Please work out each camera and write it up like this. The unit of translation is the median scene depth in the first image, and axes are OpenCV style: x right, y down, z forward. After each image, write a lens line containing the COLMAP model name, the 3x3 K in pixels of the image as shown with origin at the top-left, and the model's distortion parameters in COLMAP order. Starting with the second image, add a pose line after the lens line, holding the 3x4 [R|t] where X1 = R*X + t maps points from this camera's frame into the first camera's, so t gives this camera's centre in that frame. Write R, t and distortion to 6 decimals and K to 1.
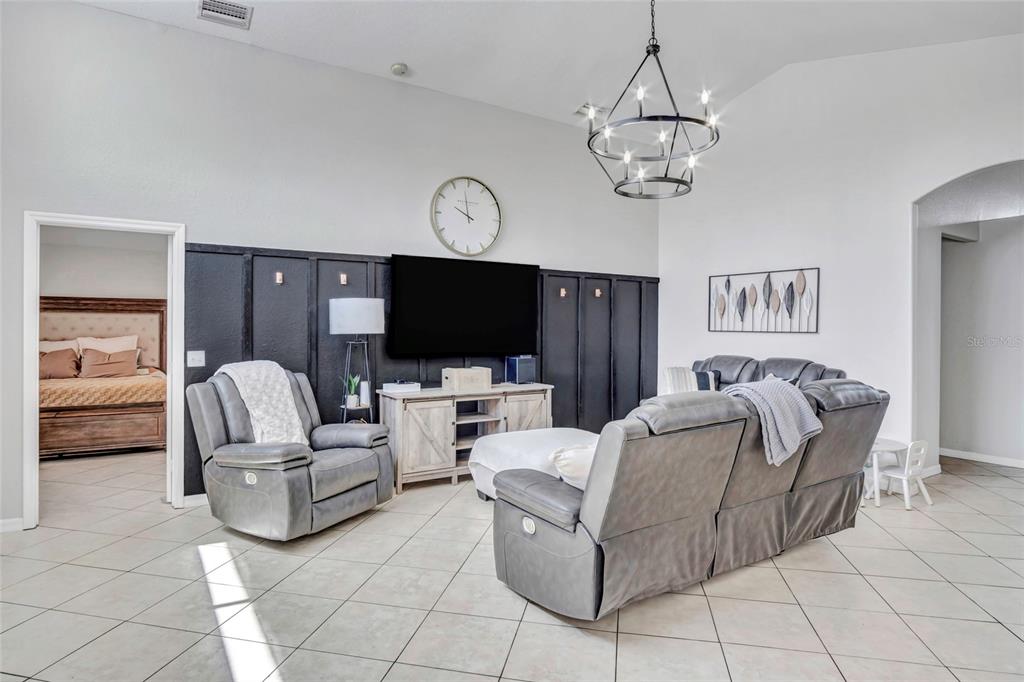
lens RADIAL K [[583.9, 0, 512.3], [0, 583.9, 328.0], [0, 0, 1]] dist [-0.024195, -0.000125]
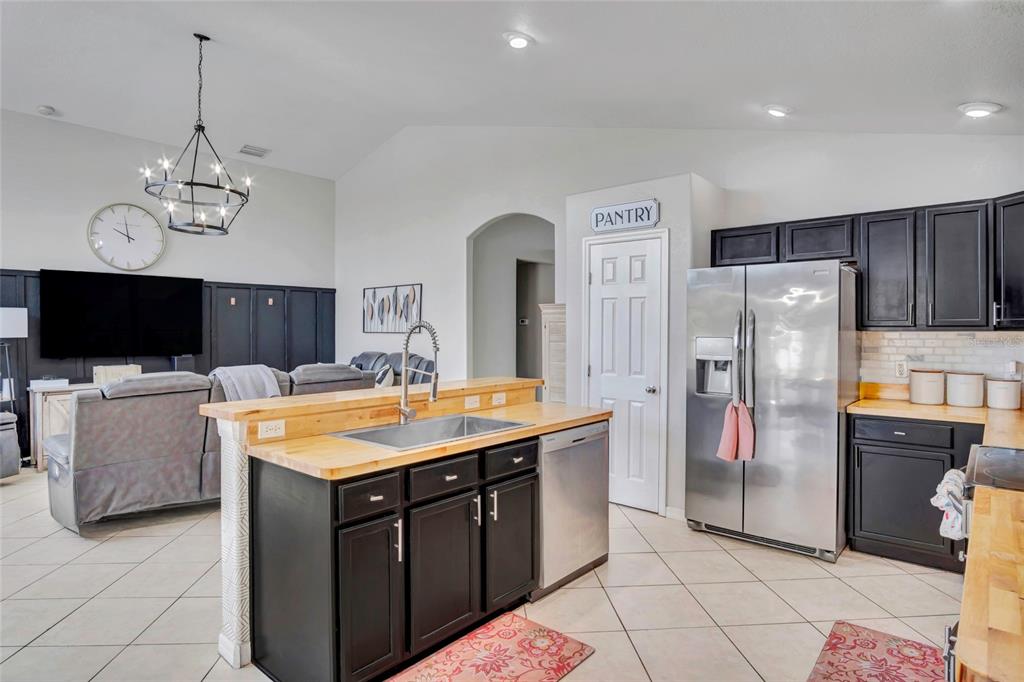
lens RADIAL K [[563.2, 0, 506.6], [0, 563.2, 335.5], [0, 0, 1]] dist [-0.024634, 0.002949]
pose [[0.964068, -0.012554, 0.265359, 0.359743], [0.010585, 0.999905, 0.008851, 0.005415], [-0.265445, -0.005724, 0.964109, -0.286924]]
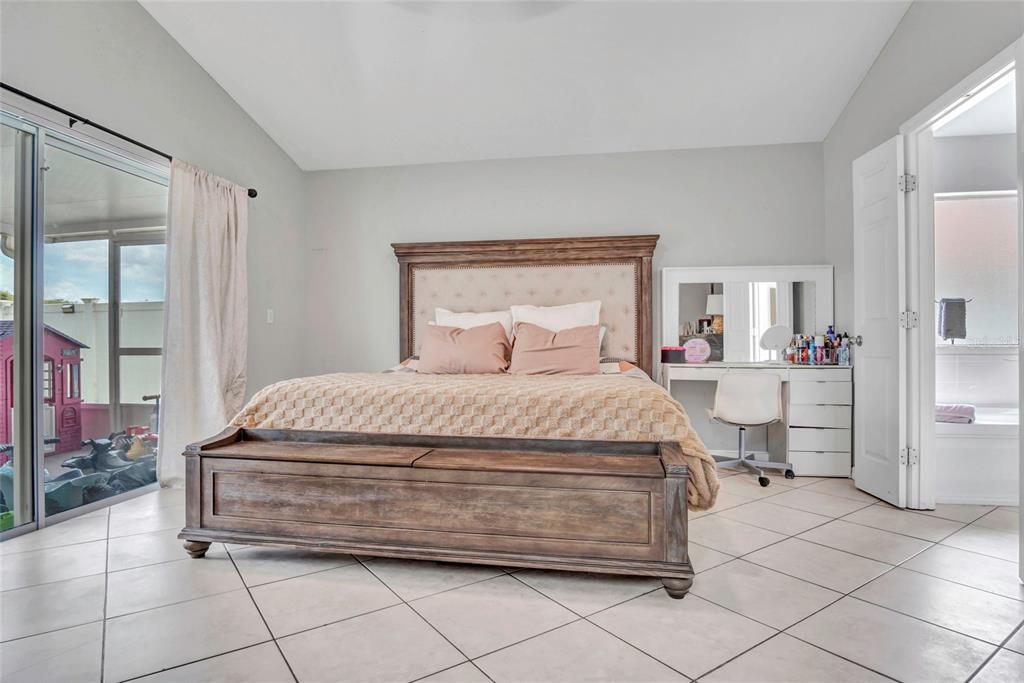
lens RADIAL K [[563.2, 0, 506.6], [0, 563.2, 336.0], [0, 0, 1]] dist [-0.024634, 0.002949]
pose [[0.731974, -0.015446, -0.681158, -0.485321], [0.005361, 0.999843, -0.016911, 0.073698], [0.681312, 0.008727, 0.731941, 0.759405]]
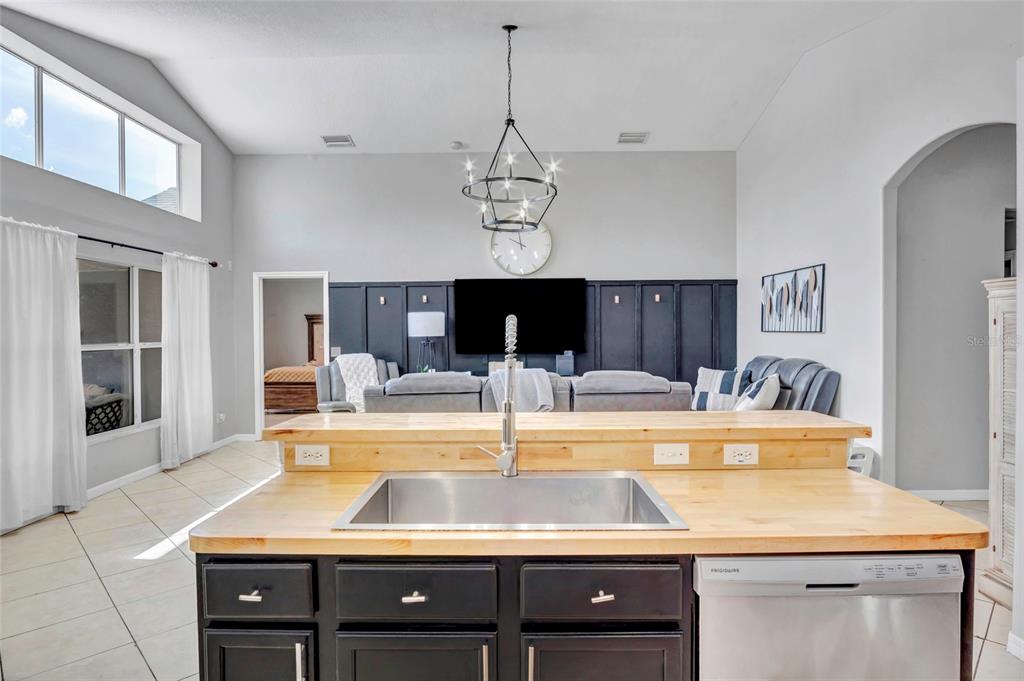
lens RADIAL K [[563.2, 0, 506.6], [0, 563.2, 335.0], [0, 0, 1]] dist [-0.024634, 0.002949]
pose [[0.833035, -0.008867, -0.553150, 0.580129], [0.011068, 0.999939, 0.000639, 0.006839], [0.553110, -0.006655, 0.833082, -0.052563]]
